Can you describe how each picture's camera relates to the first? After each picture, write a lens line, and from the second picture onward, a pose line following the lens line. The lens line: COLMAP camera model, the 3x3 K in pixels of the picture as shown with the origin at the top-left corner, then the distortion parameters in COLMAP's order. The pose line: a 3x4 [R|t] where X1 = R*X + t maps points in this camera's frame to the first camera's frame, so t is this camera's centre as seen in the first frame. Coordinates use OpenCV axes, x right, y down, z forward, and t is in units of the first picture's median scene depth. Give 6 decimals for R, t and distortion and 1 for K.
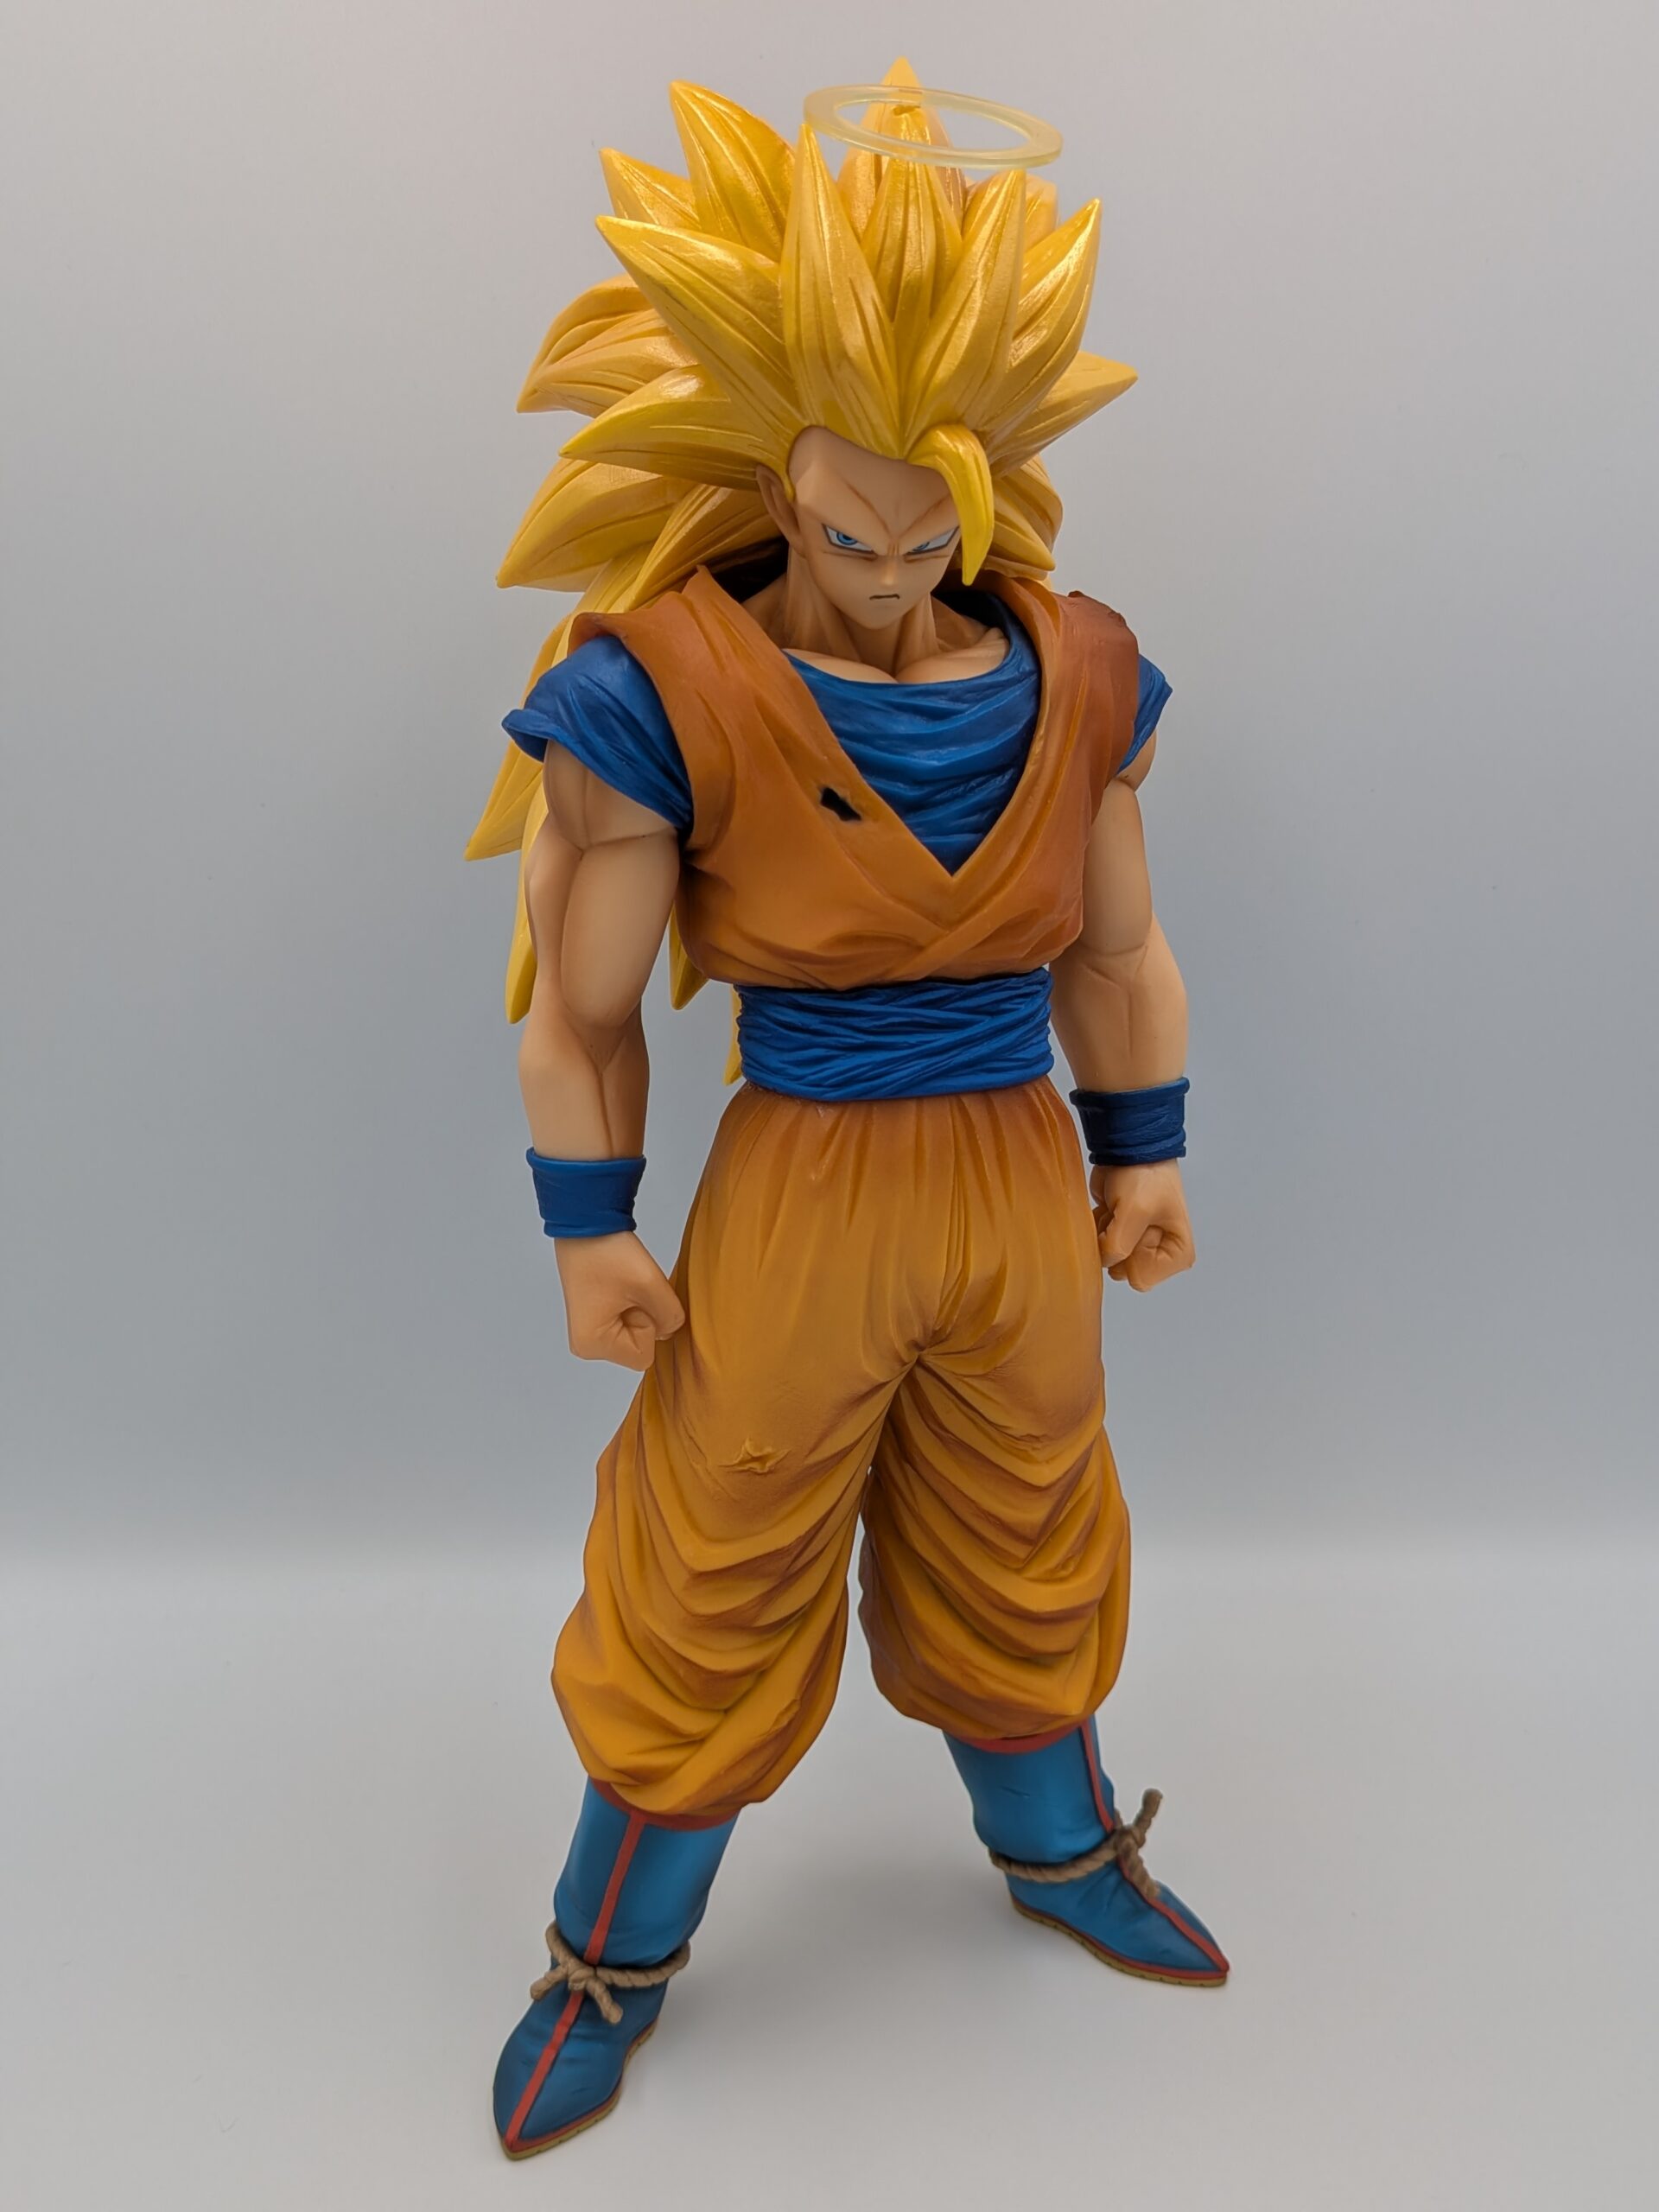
lens RADIAL K [[2091.4, 0, 828.5], [0, 2091.4, 1115.3], [0, 0, 1]] dist [0.122491, -0.318032]
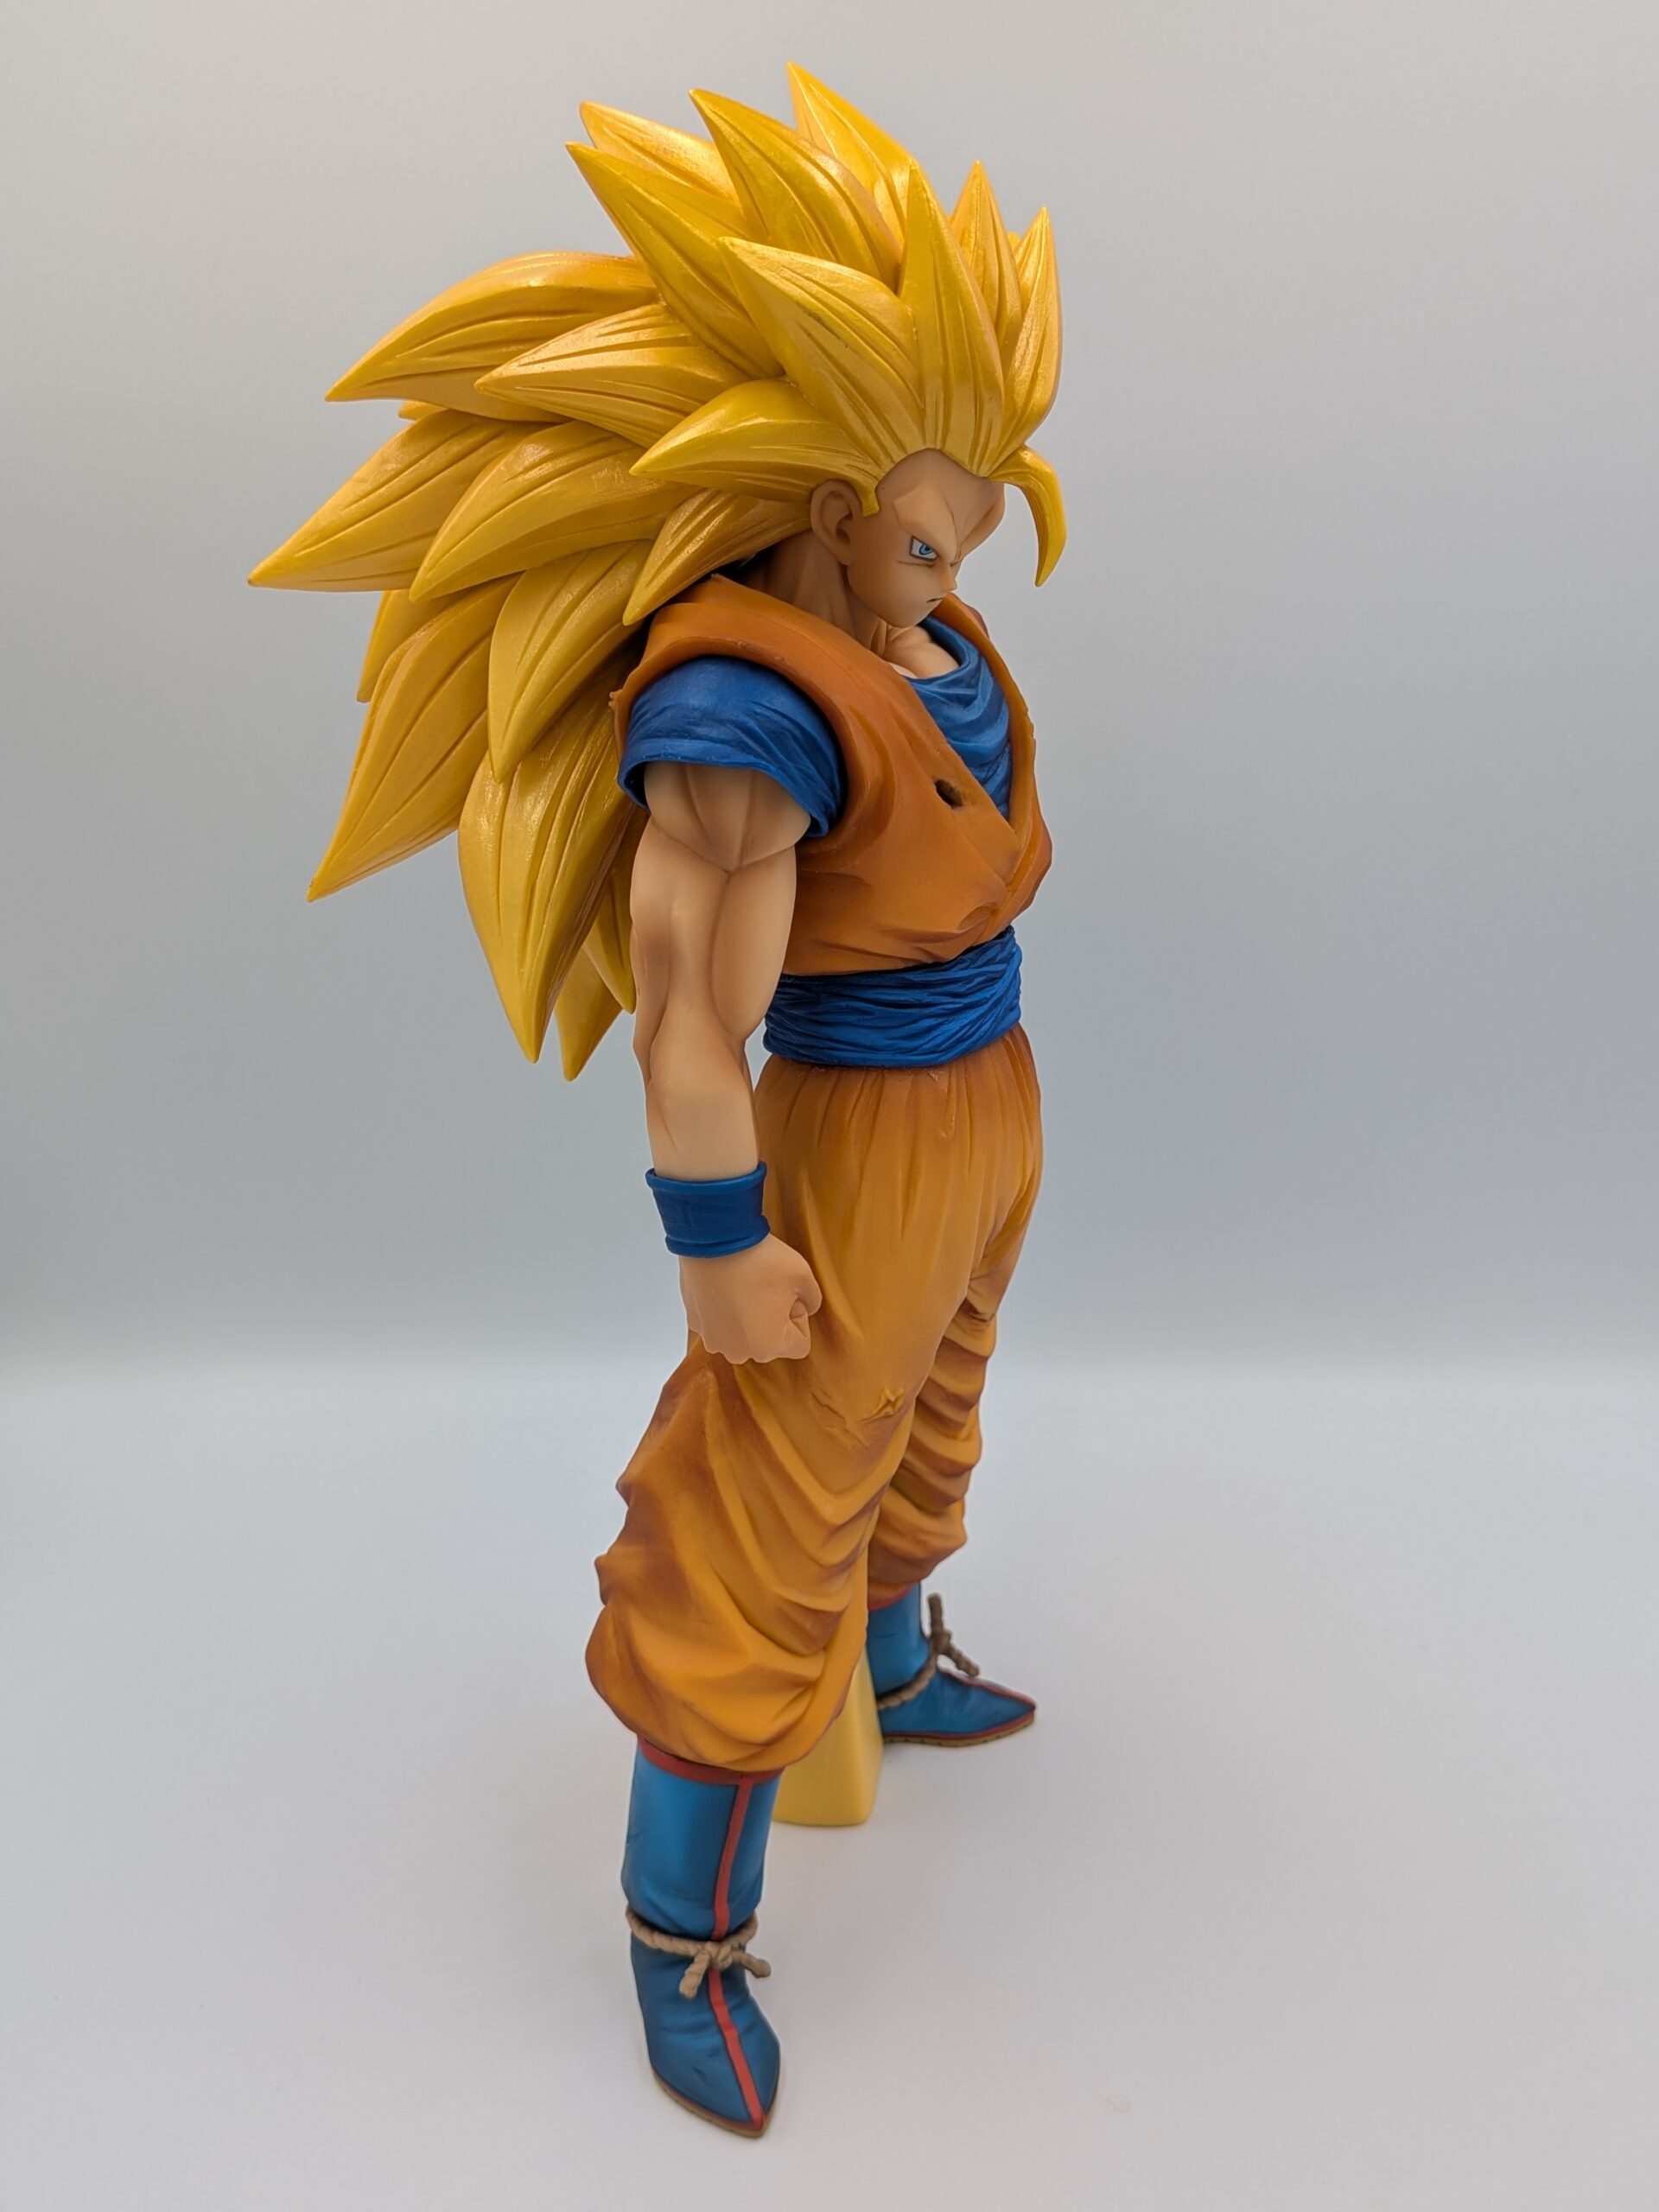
lens RADIAL K [[2098.6, 0, 831.5], [0, 2098.6, 1110.4], [0, 0, 1]] dist [0.132258, -0.300886]
pose [[0.722913, -0.230255, 0.651444, -0.762367], [0.183495, 0.972961, 0.140270, -0.147485], [-0.666128, 0.018134, 0.745617, 0.217201]]
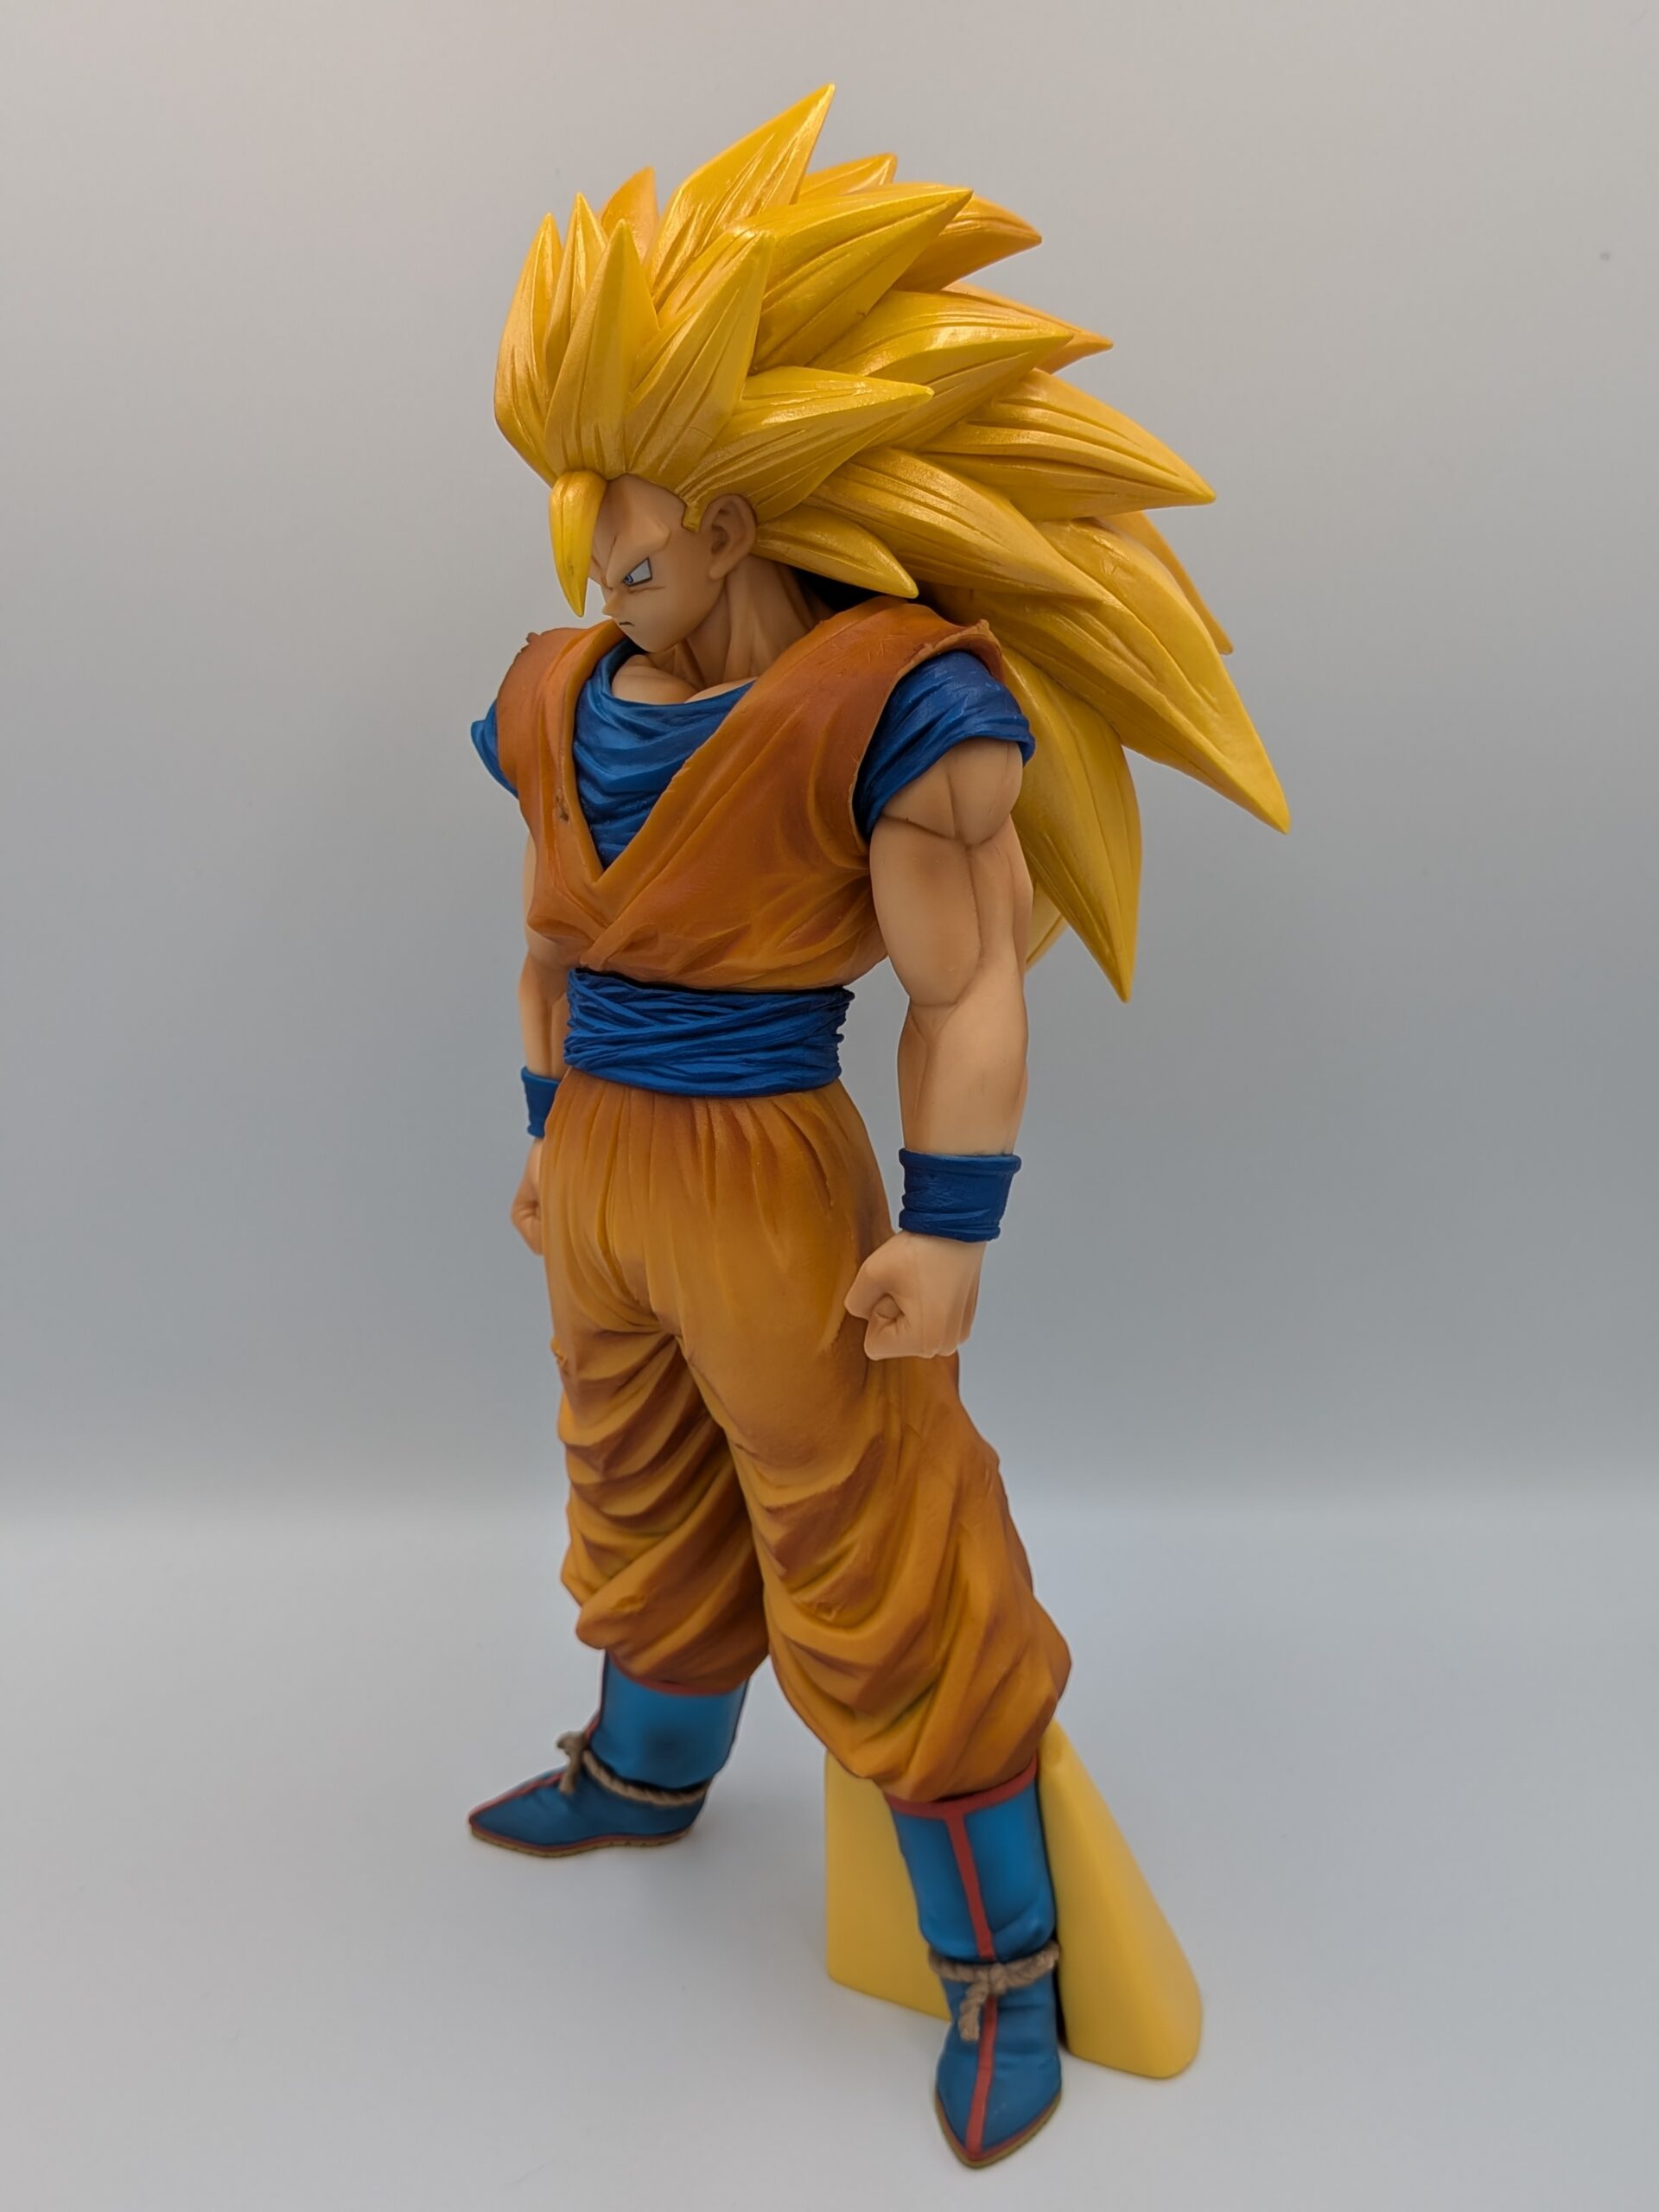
lens RADIAL K [[2084.3, 0, 833.6], [0, 2084.3, 1097.7], [0, 0, 1]] dist [0.118046, -0.282852]
pose [[0.459971, 0.235643, -0.856095, 1.038756], [-0.224465, 0.963686, 0.144656, -0.183957], [0.859094, 0.125626, 0.496161, 0.562087]]
